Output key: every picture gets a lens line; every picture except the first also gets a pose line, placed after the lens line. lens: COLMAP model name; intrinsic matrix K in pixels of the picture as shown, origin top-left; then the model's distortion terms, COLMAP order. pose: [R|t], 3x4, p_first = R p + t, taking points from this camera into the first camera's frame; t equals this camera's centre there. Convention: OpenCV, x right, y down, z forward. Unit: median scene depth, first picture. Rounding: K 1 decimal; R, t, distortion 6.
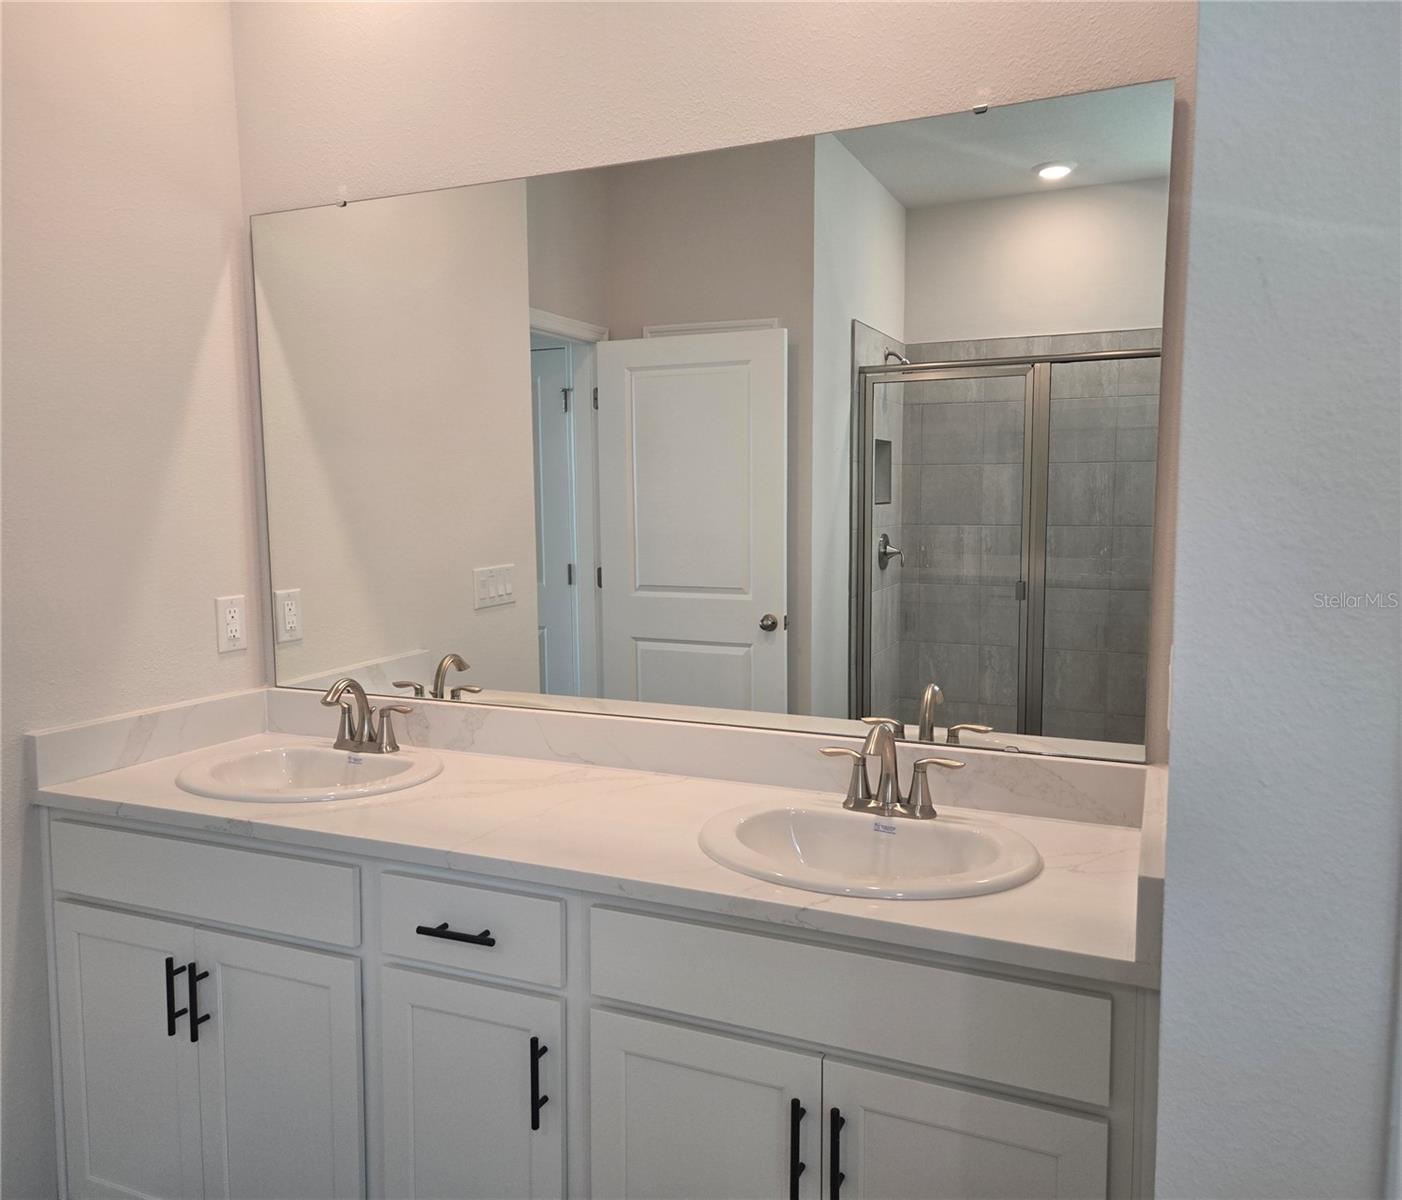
lens RADIAL K [[1094.8, 0, 704.6], [0, 1094.8, 580.8], [0, 0, 1]] dist [0.081943, -0.058841]
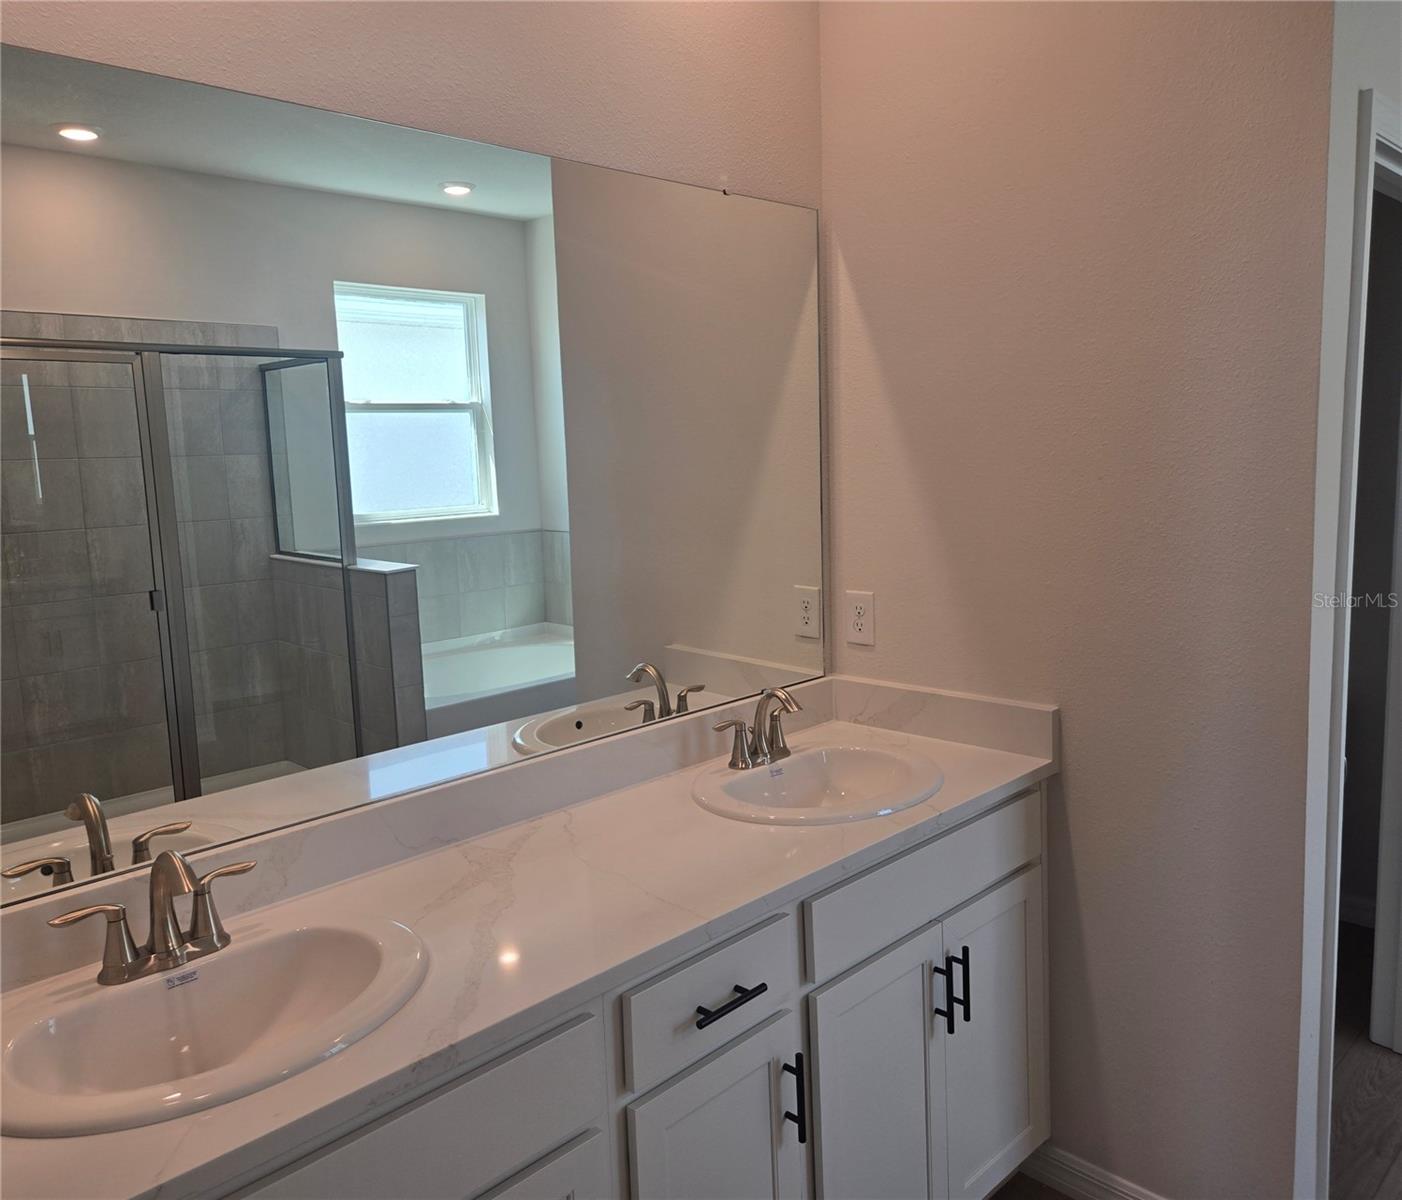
lens RADIAL K [[1065.9, 0, 708.5], [0, 1065.9, 591.8], [0, 0, 1]] dist [0.074657, -0.061759]
pose [[0.369274, -0.139676, 0.918764, -0.377203], [0.110919, 0.988198, 0.105650, -0.044313], [-0.922678, 0.062894, 0.380408, 0.243949]]
